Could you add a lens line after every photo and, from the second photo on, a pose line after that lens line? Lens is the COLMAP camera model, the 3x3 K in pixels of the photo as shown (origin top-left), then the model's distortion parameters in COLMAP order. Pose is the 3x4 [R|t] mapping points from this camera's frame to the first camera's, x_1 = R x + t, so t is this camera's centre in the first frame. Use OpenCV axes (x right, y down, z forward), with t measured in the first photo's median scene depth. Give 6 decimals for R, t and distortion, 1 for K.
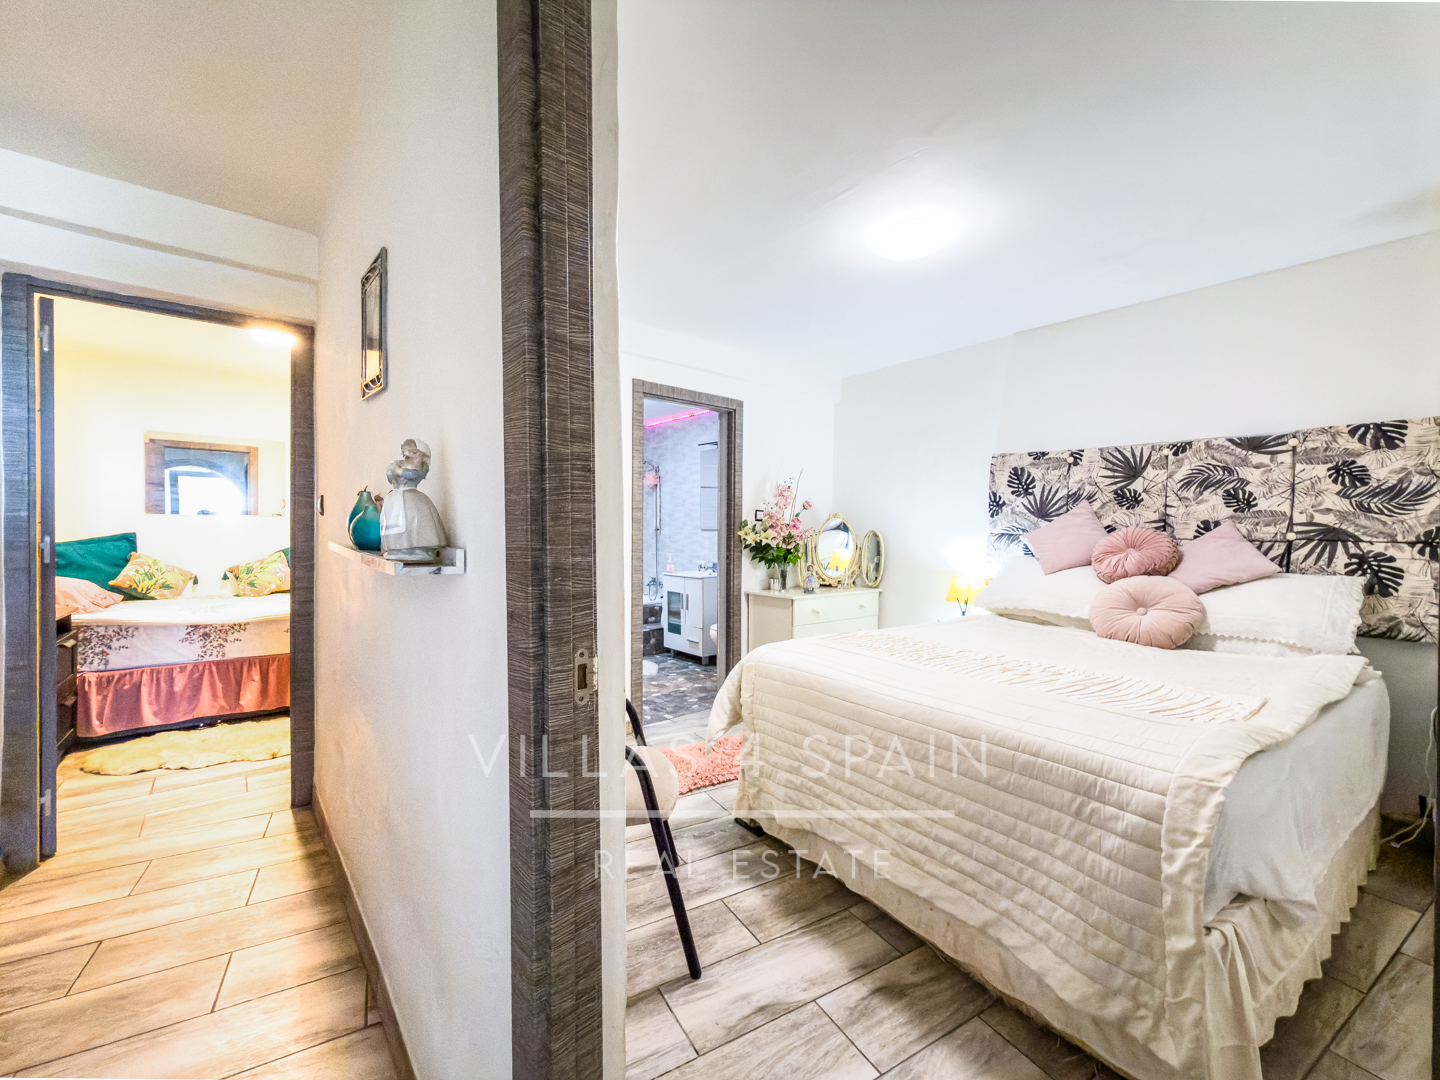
lens RADIAL K [[592.3, 0, 691.4], [0, 592.3, 532.2], [0, 0, 1]] dist [0.001653, 0.000166]
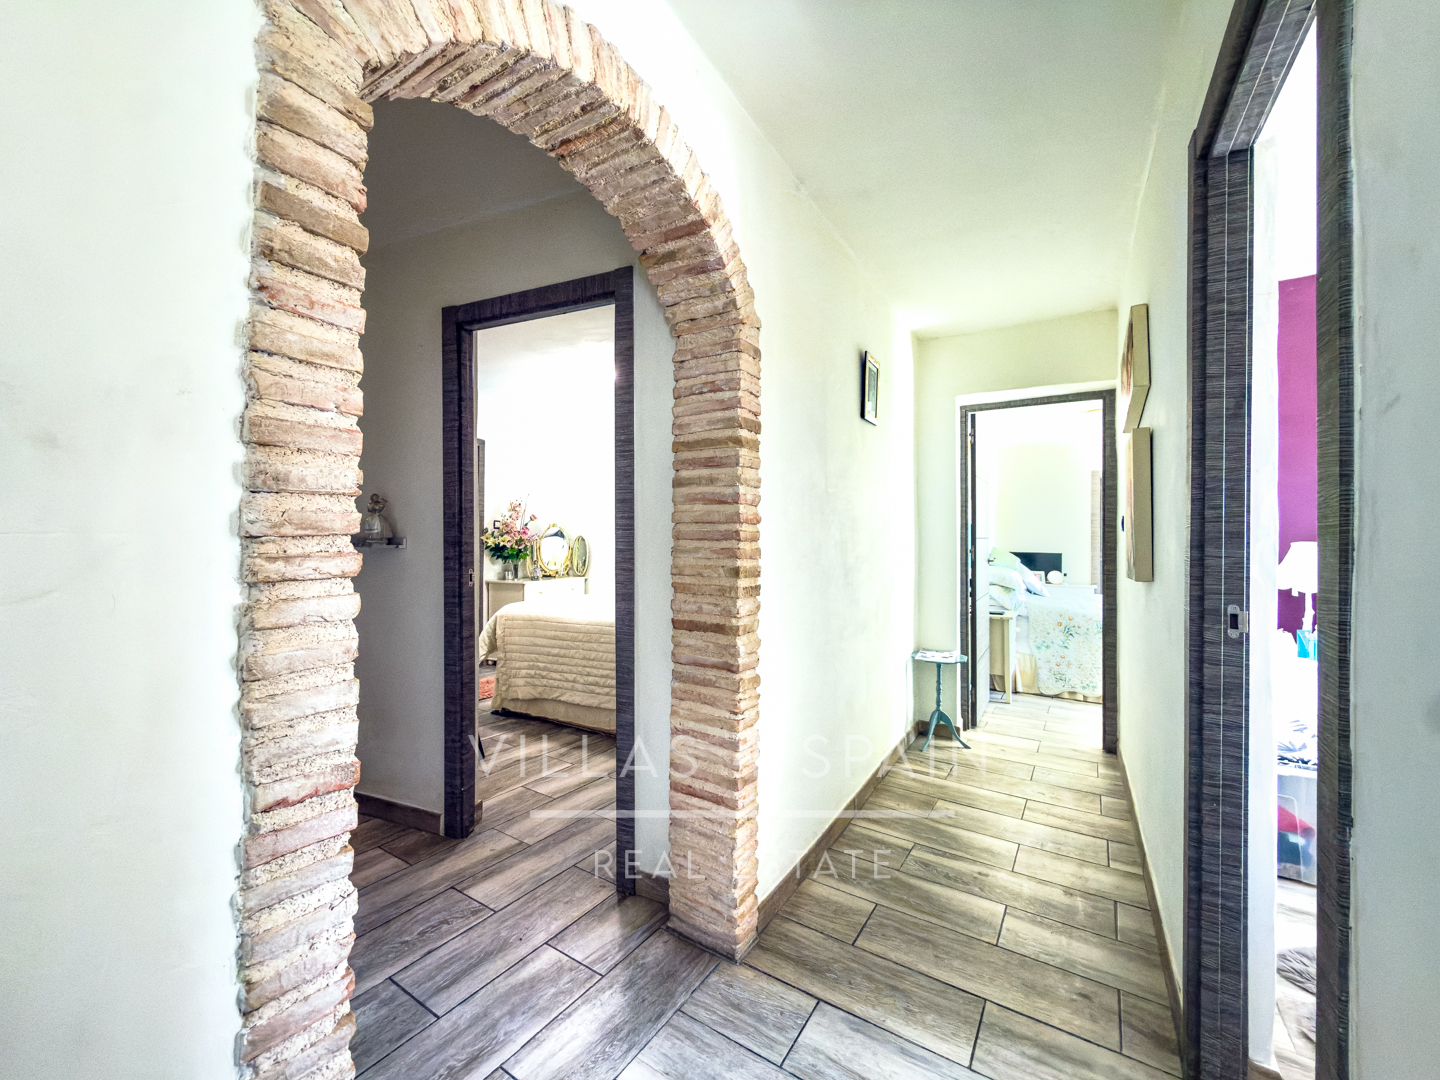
lens RADIAL K [[592.3, 0, 727.0], [0, 592.3, 540.0], [0, 0, 1]] dist [0.001653, 0.000166]
pose [[0.866560, 0.000914, 0.499072, -0.177075], [0.000574, 0.999996, -0.002827, 0.018546], [-0.499073, 0.002737, 0.866556, -0.730760]]
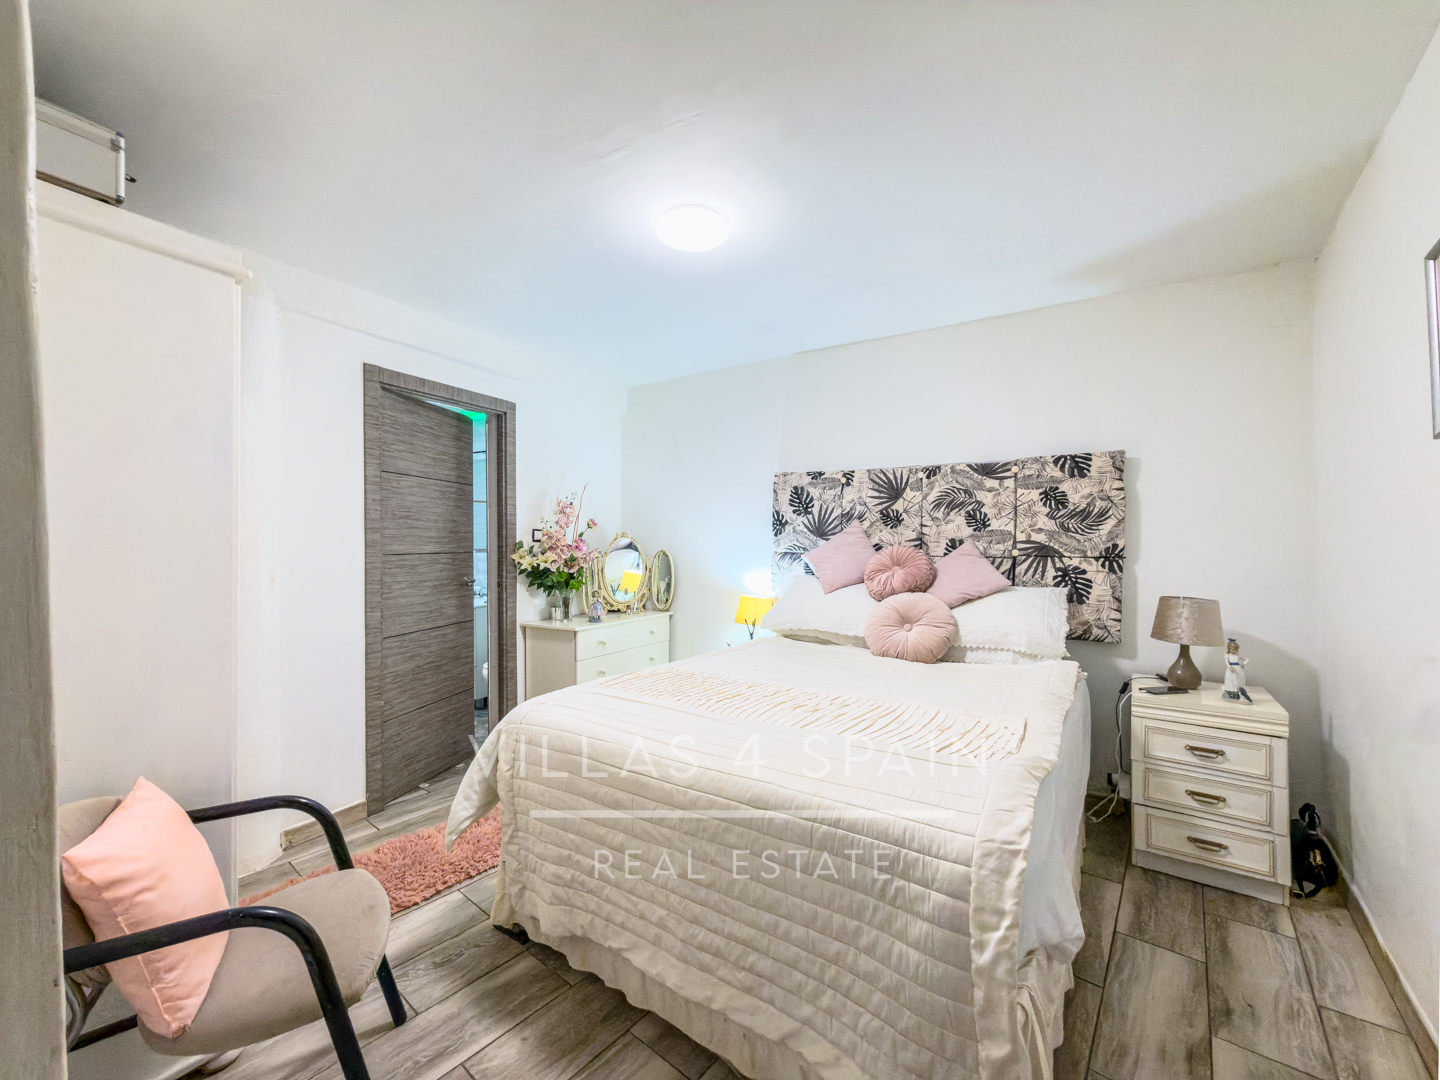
lens RADIAL K [[592.3, 0, 709.0], [0, 592.3, 544.5], [0, 0, 1]] dist [0.001653, 0.000166]
pose [[0.933965, -0.014723, 0.357062, 0.066819], [0.015904, 0.999873, -0.000371, -0.017894], [-0.357011, 0.006025, 0.934081, 0.157770]]
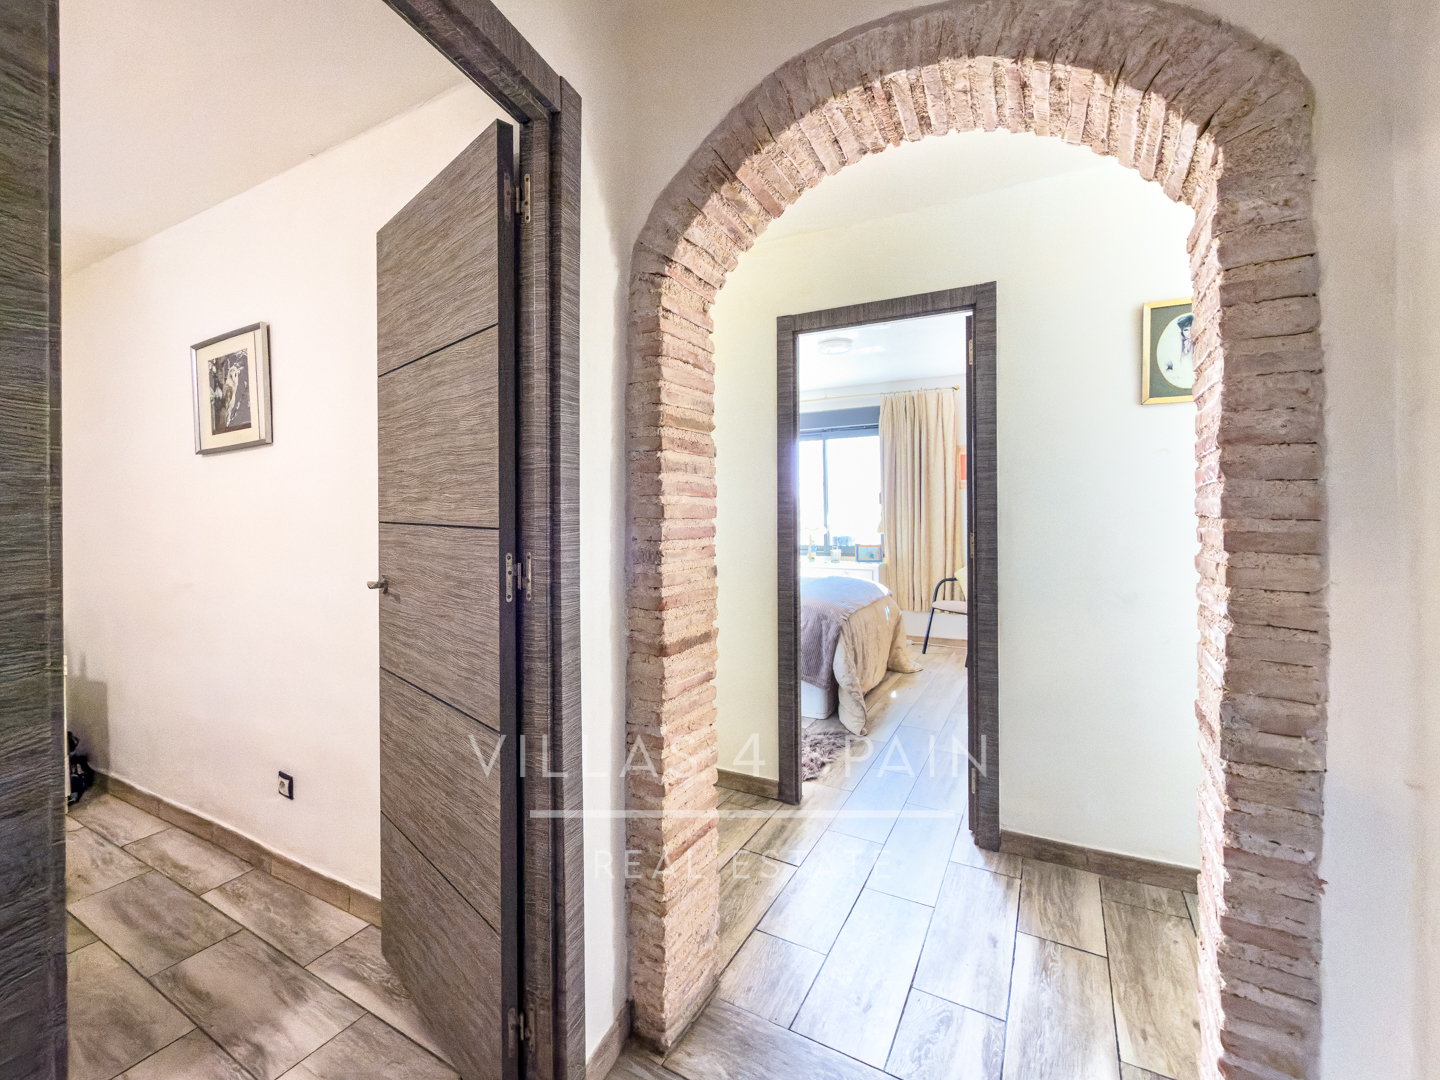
lens RADIAL K [[592.3, 0, 721.7], [0, 592.3, 530.7], [0, 0, 1]] dist [0.001653, 0.000166]
pose [[-0.555641, -0.012945, 0.831321, -0.367951], [0.021293, 0.999329, 0.029793, -0.009752], [-0.831149, 0.034255, -0.554993, 0.241285]]
